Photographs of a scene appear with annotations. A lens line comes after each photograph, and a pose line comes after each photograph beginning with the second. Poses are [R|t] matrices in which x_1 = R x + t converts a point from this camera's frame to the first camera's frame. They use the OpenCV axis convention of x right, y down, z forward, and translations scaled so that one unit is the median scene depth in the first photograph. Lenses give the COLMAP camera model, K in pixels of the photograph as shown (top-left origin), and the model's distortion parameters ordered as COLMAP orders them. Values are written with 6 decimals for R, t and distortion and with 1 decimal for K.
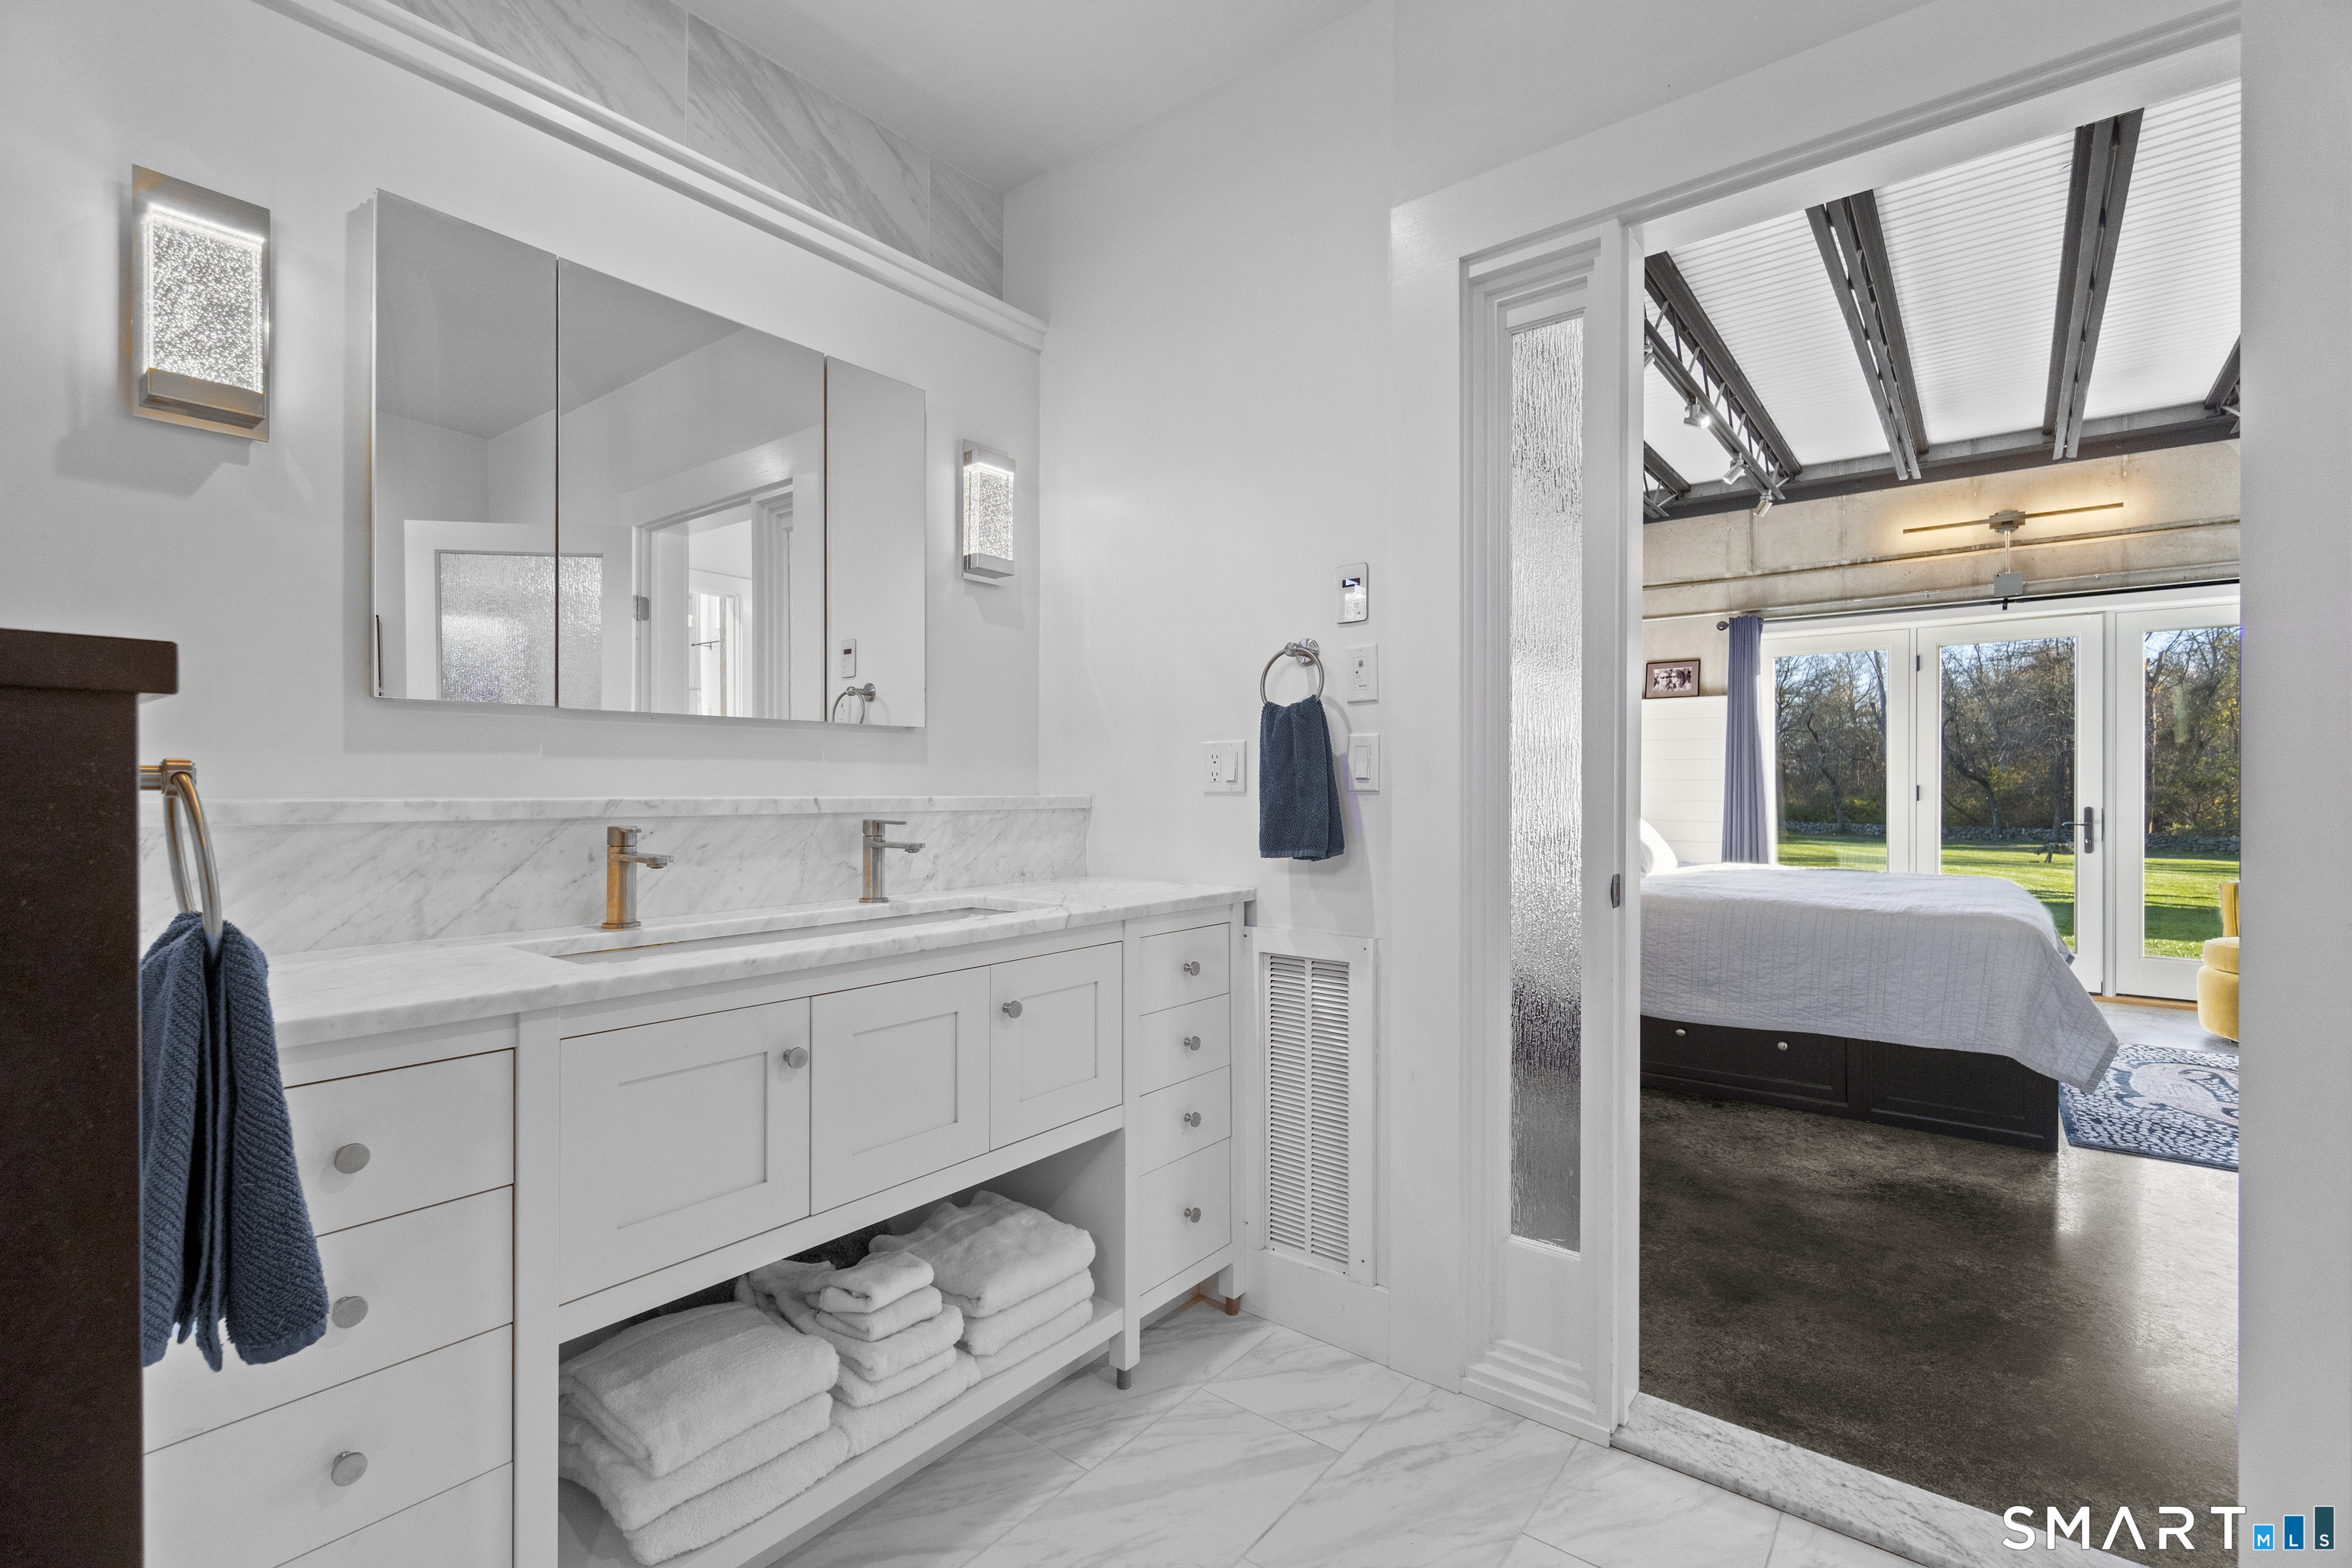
lens RADIAL K [[1010.3, 0, 1172.6], [0, 1010.3, 792.3], [0, 0, 1]] dist [-0.004146, 0.000085]
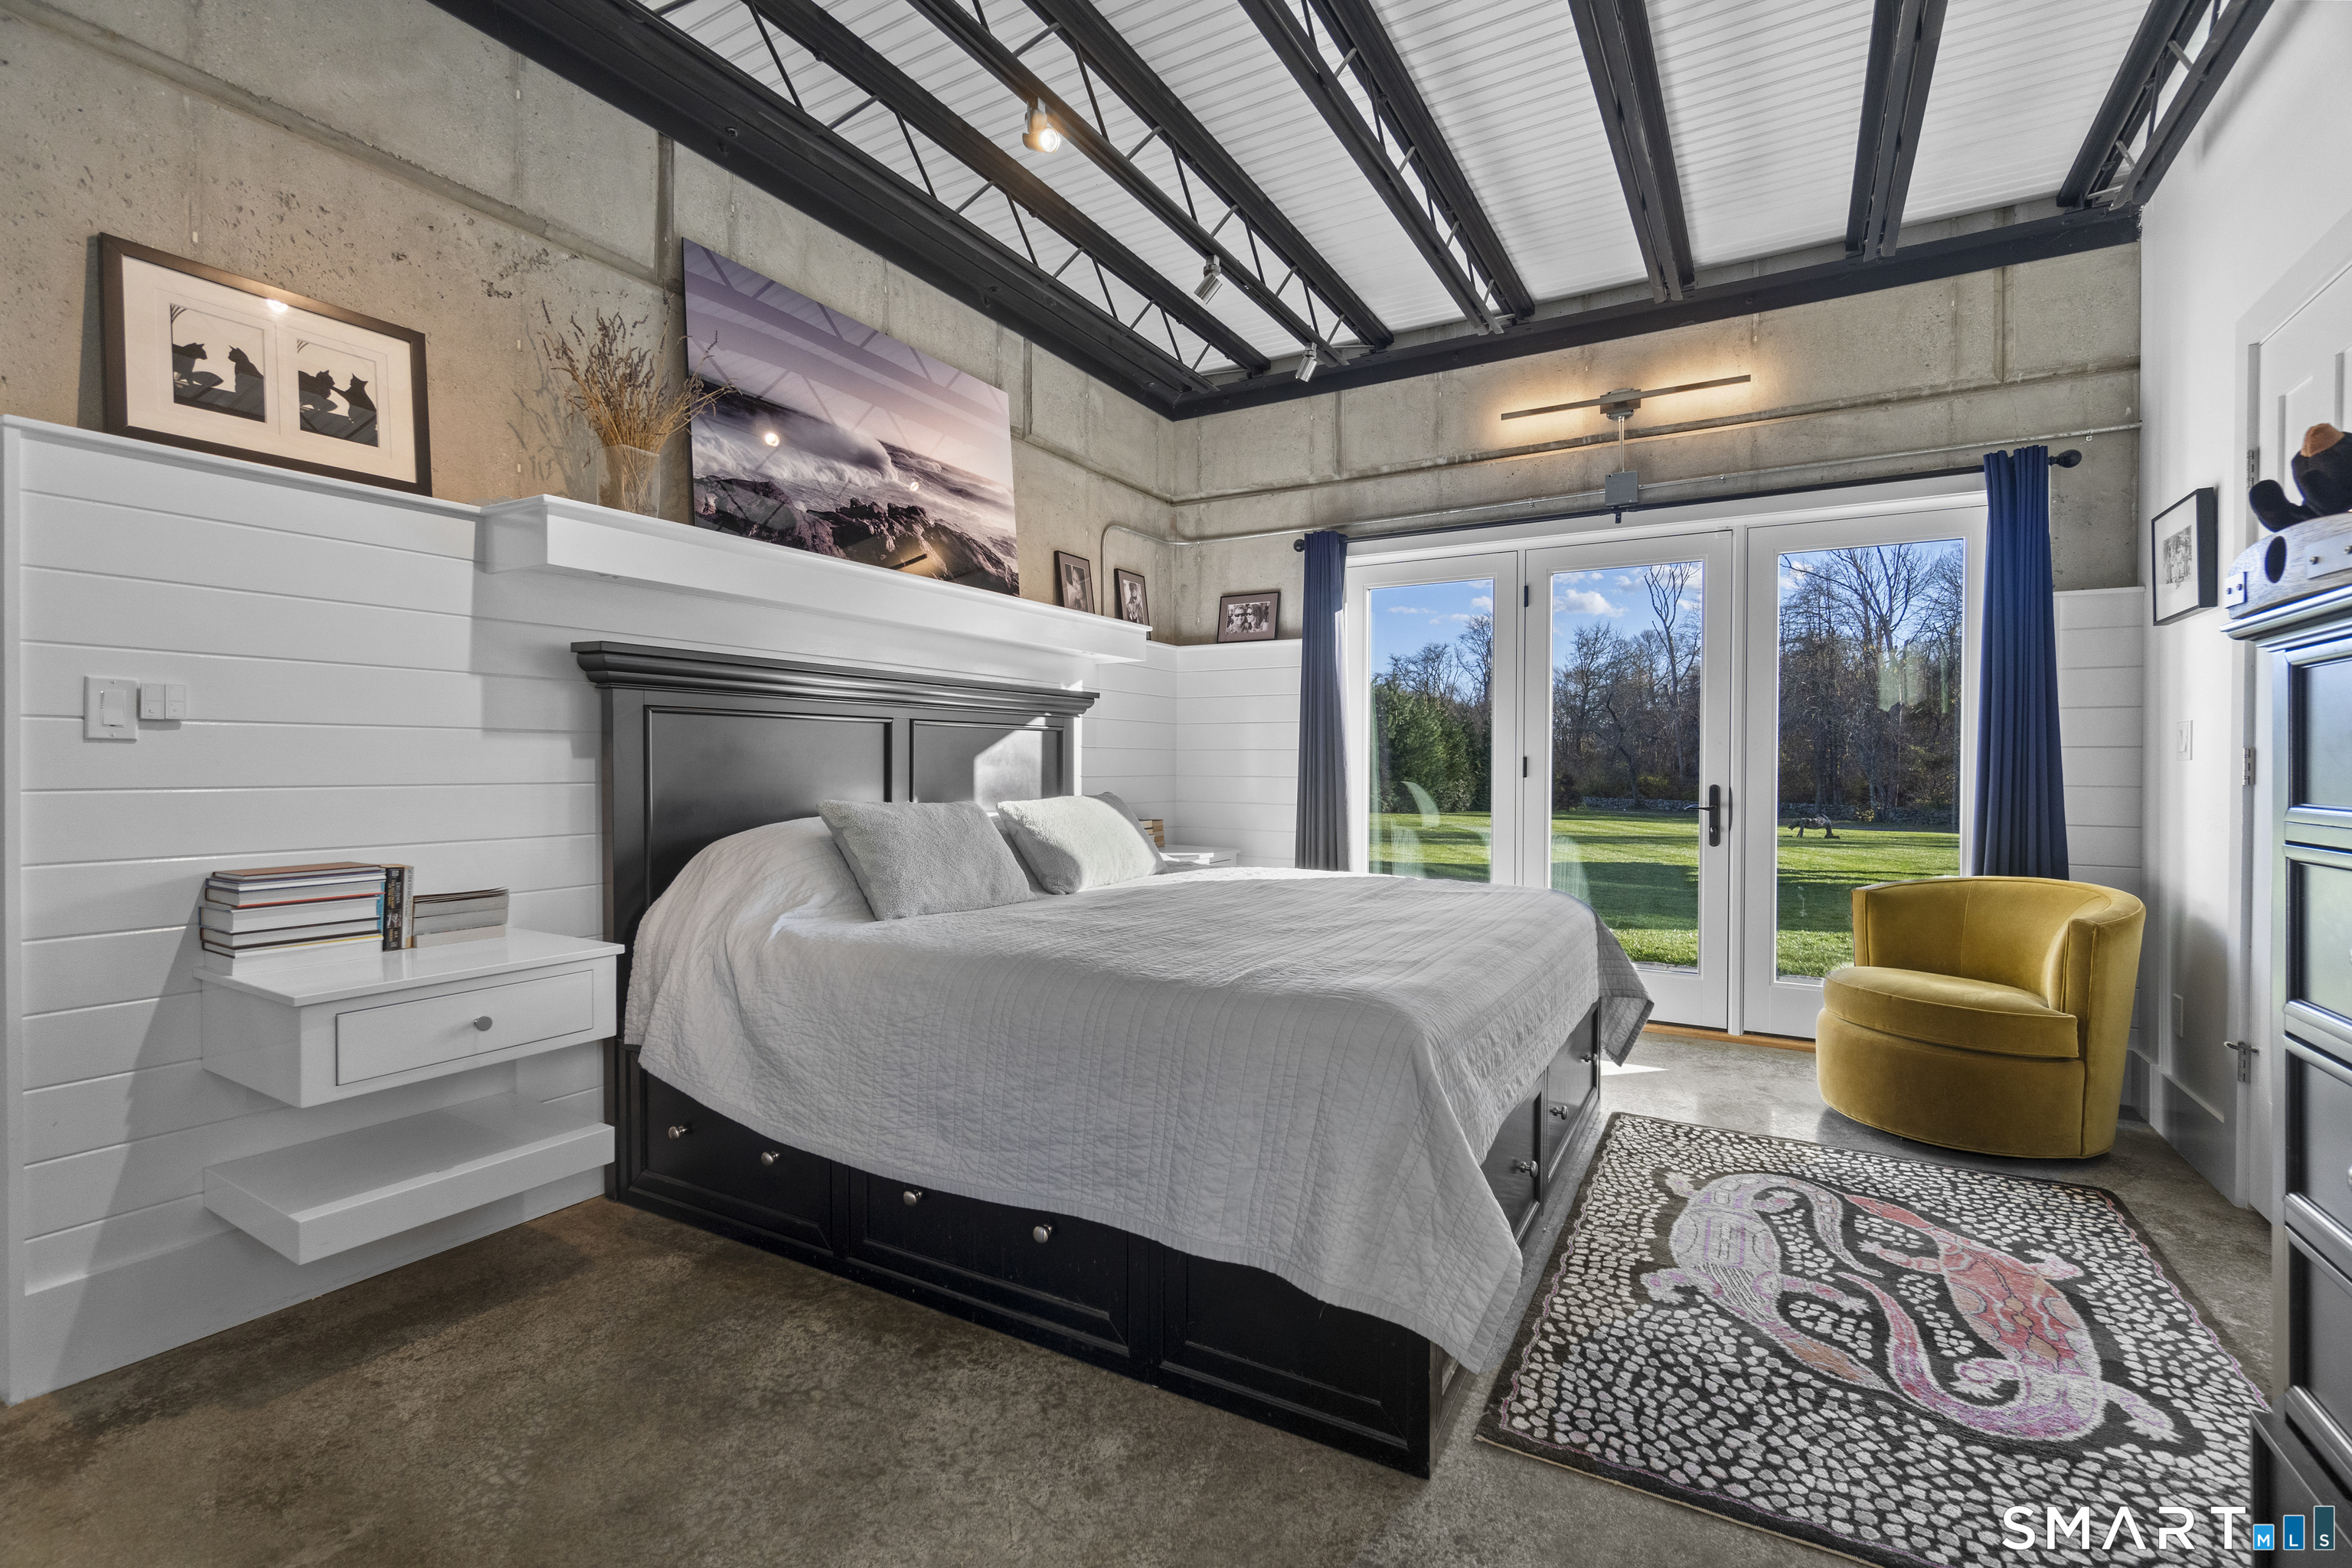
lens RADIAL K [[1009.0, 0, 1172.7], [0, 1009.0, 782.1], [0, 0, 1]] dist [-0.003064, -0.000547]
pose [[0.989783, -0.001114, 0.142581, 0.378358], [-0.000755, 0.999915, 0.013052, 0.002554], [-0.142583, -0.013027, 0.989697, 0.292153]]
